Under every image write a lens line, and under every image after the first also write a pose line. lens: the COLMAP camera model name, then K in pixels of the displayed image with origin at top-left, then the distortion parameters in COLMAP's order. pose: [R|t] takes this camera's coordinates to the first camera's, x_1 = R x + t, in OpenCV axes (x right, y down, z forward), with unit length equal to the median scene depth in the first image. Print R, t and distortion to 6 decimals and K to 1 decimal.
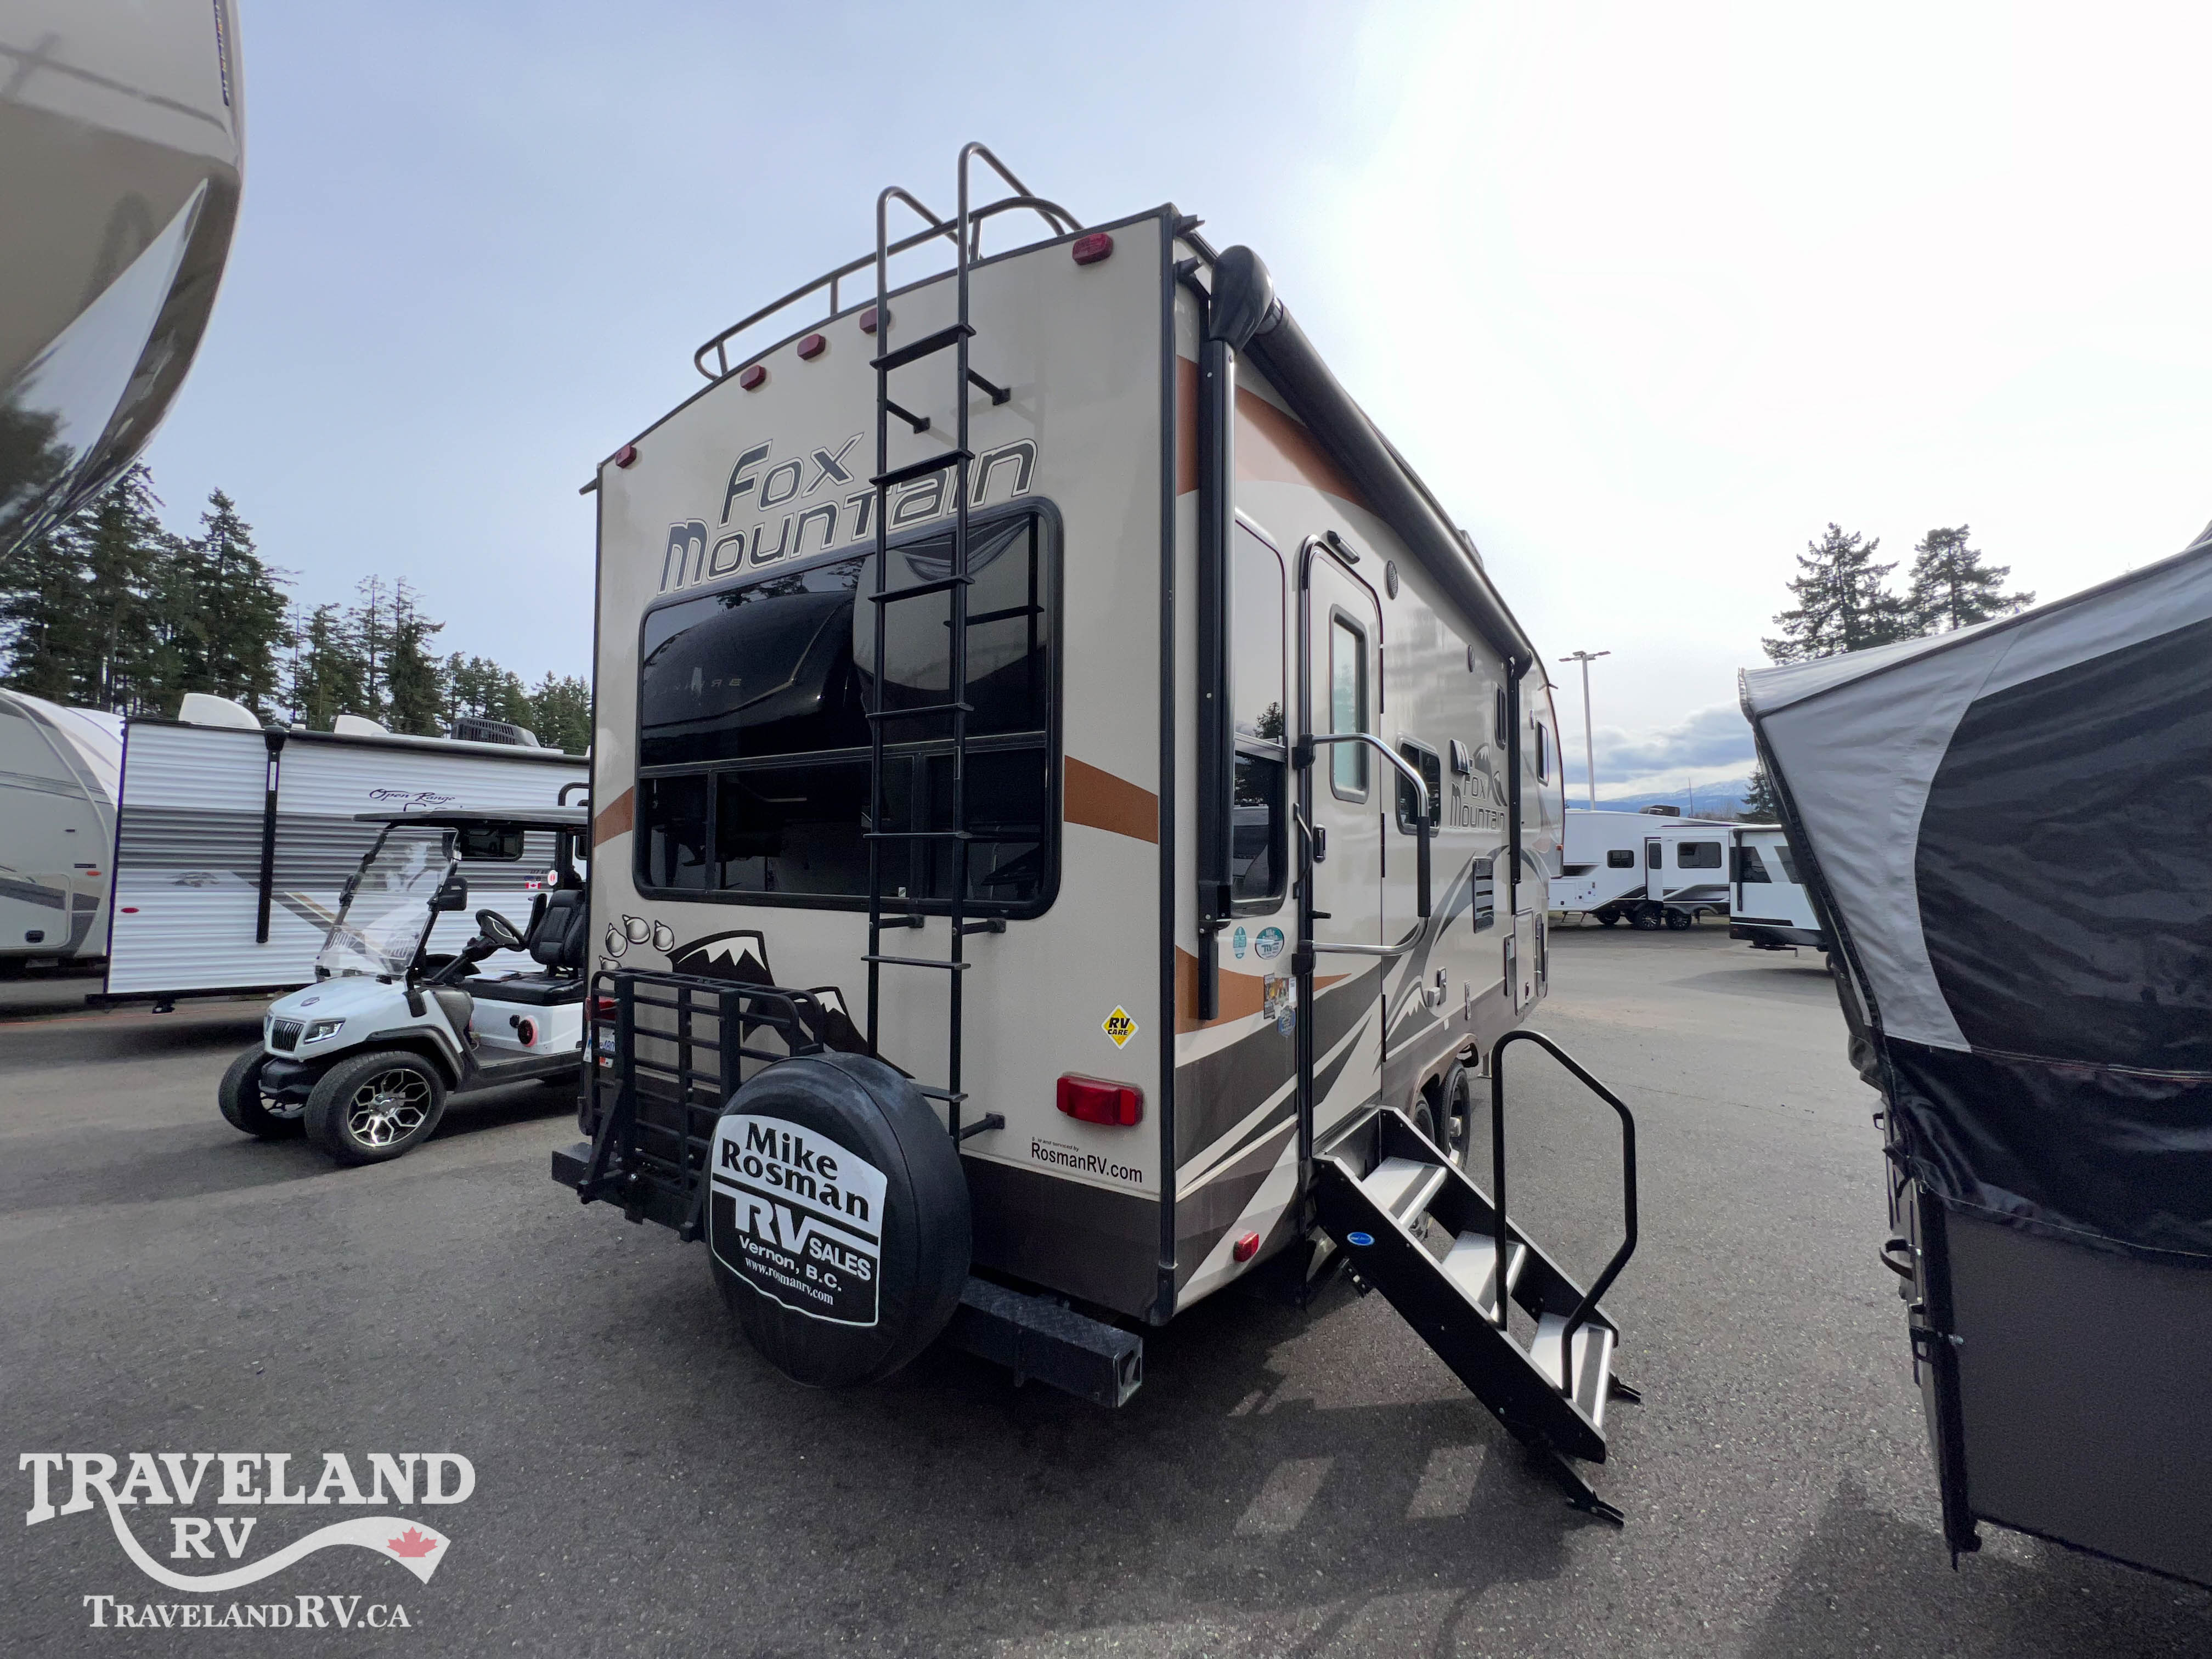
lens RADIAL K [[880.9, 0, 1101.7], [0, 880.9, 826.1], [0, 0, 1]] dist [-0.002986, 0.001120]
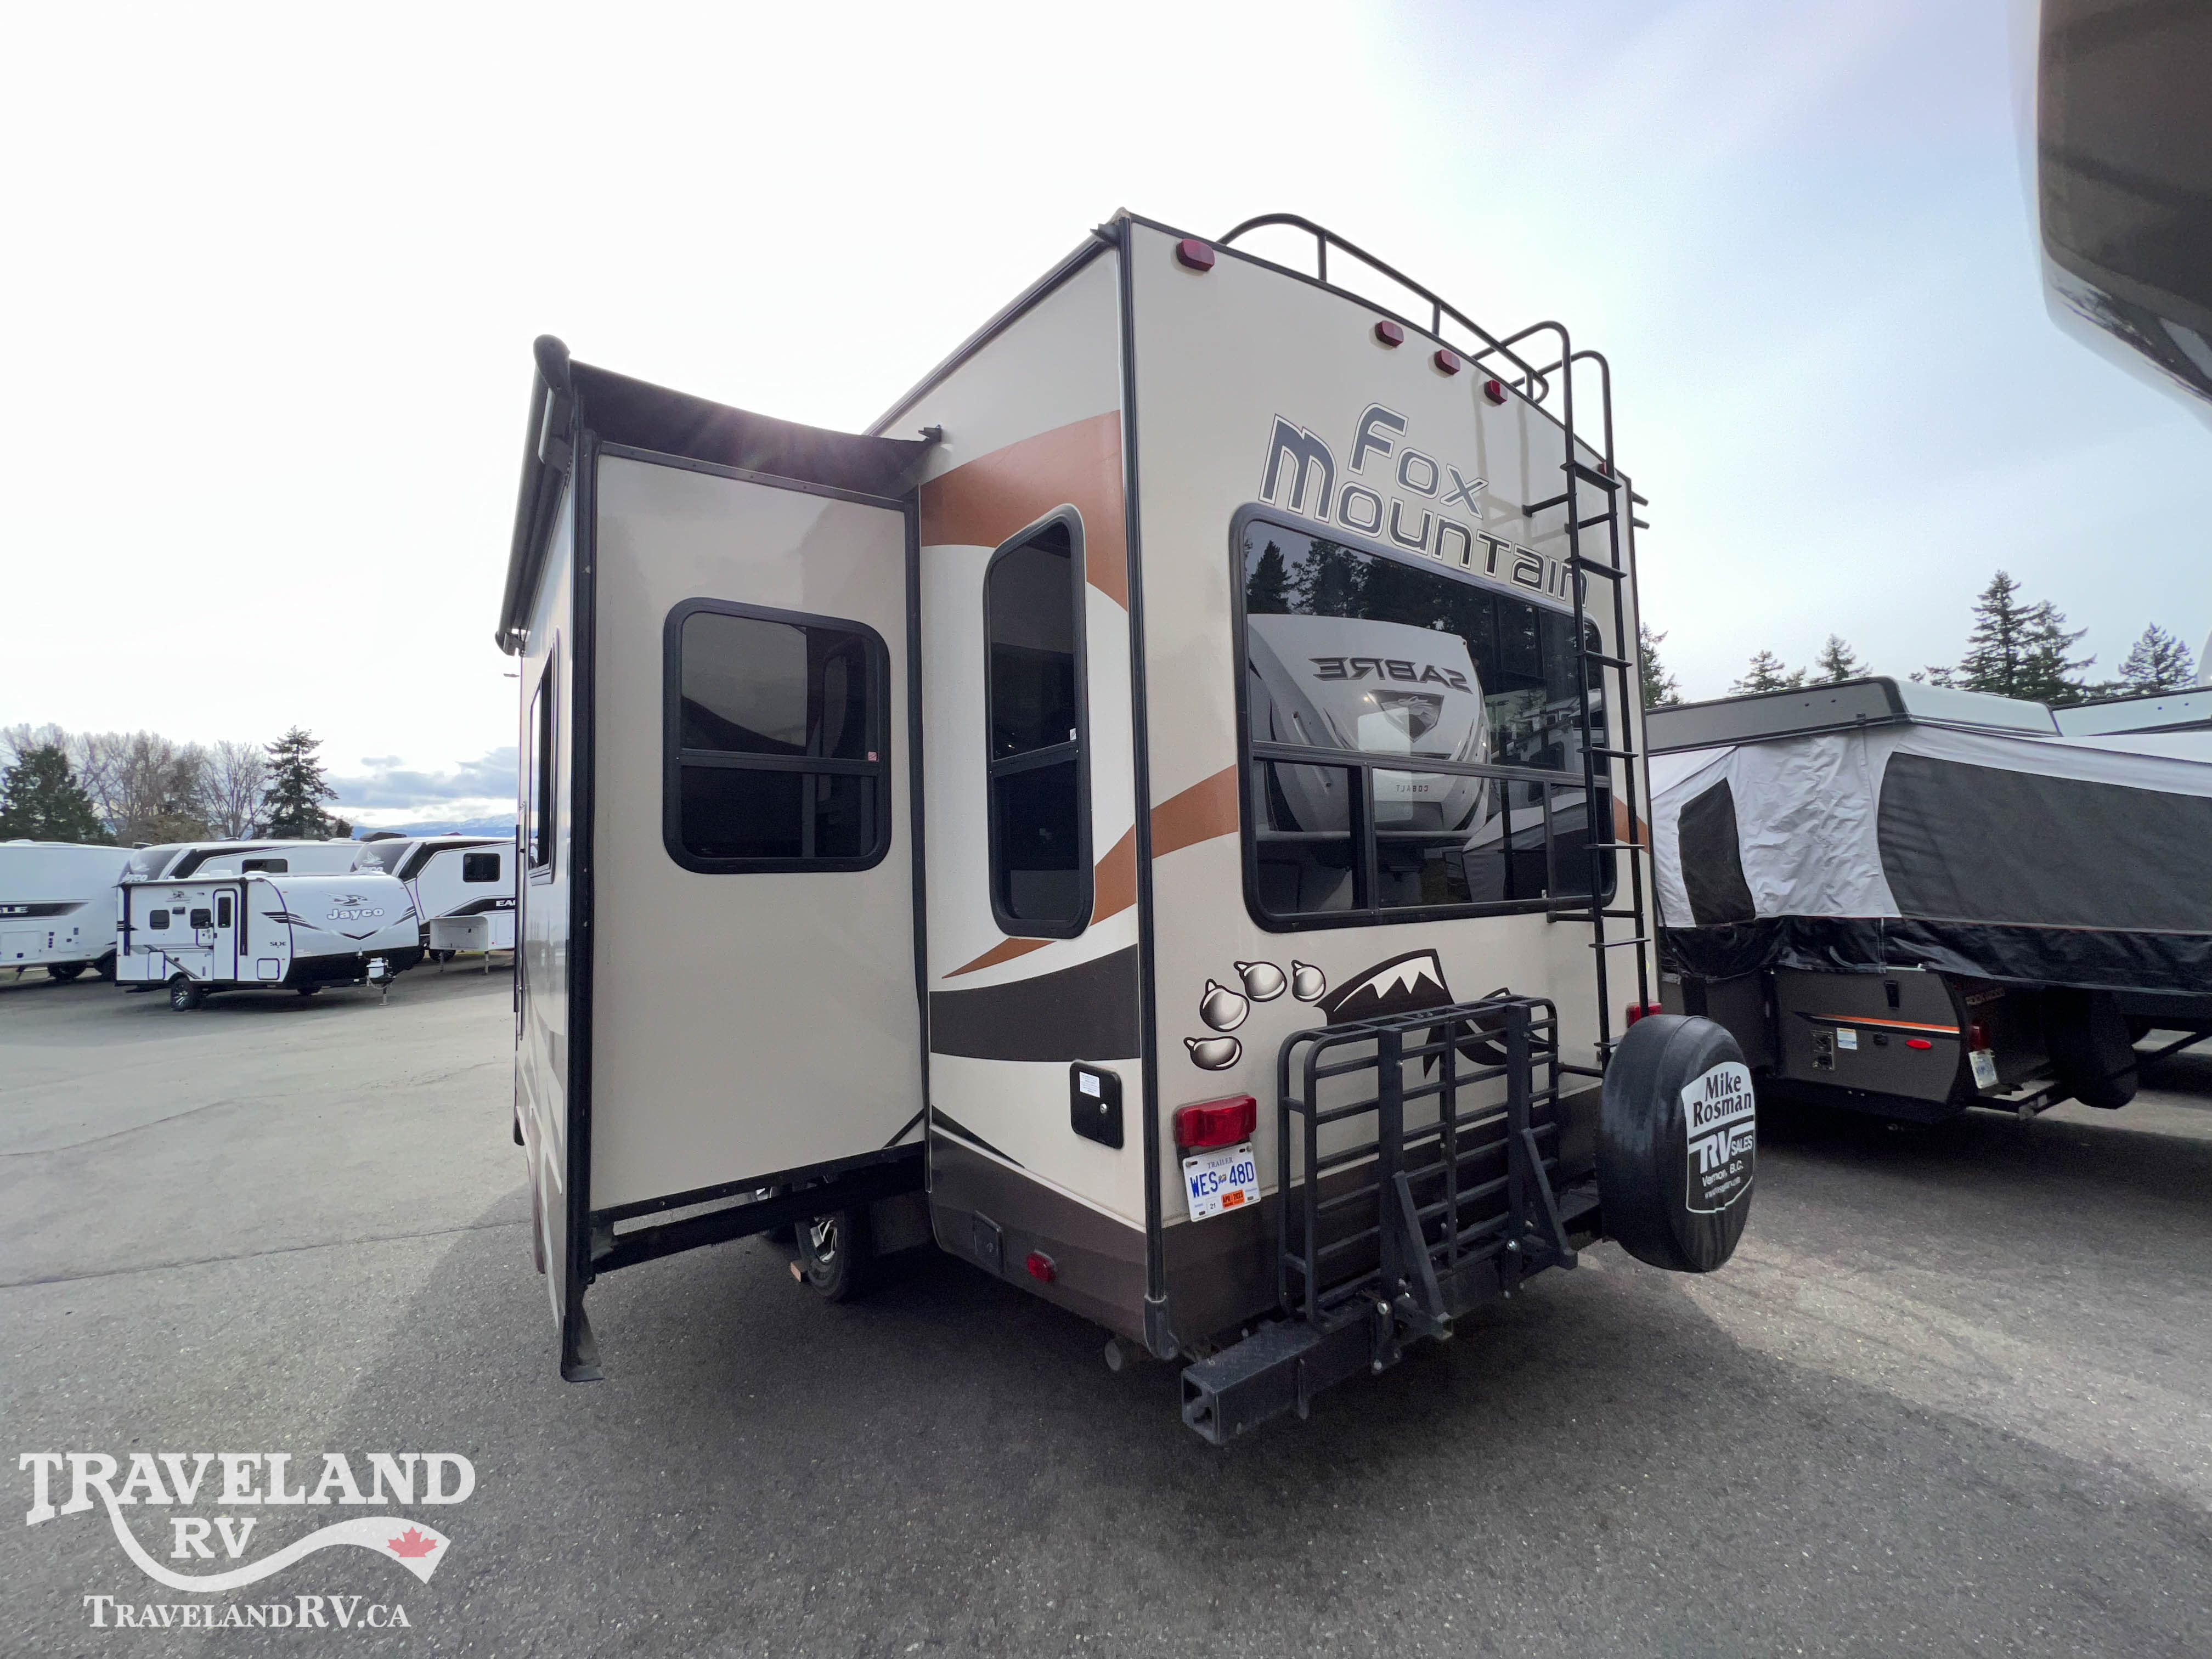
lens RADIAL K [[880.9, 0, 1107.4], [0, 880.9, 824.8], [0, 0, 1]] dist [-0.002986, 0.001120]
pose [[0.357293, 0.043099, 0.932997, -1.323653], [-0.008344, 0.999042, -0.042954, 0.031947], [-0.933955, 0.007563, 0.357311, 0.957970]]
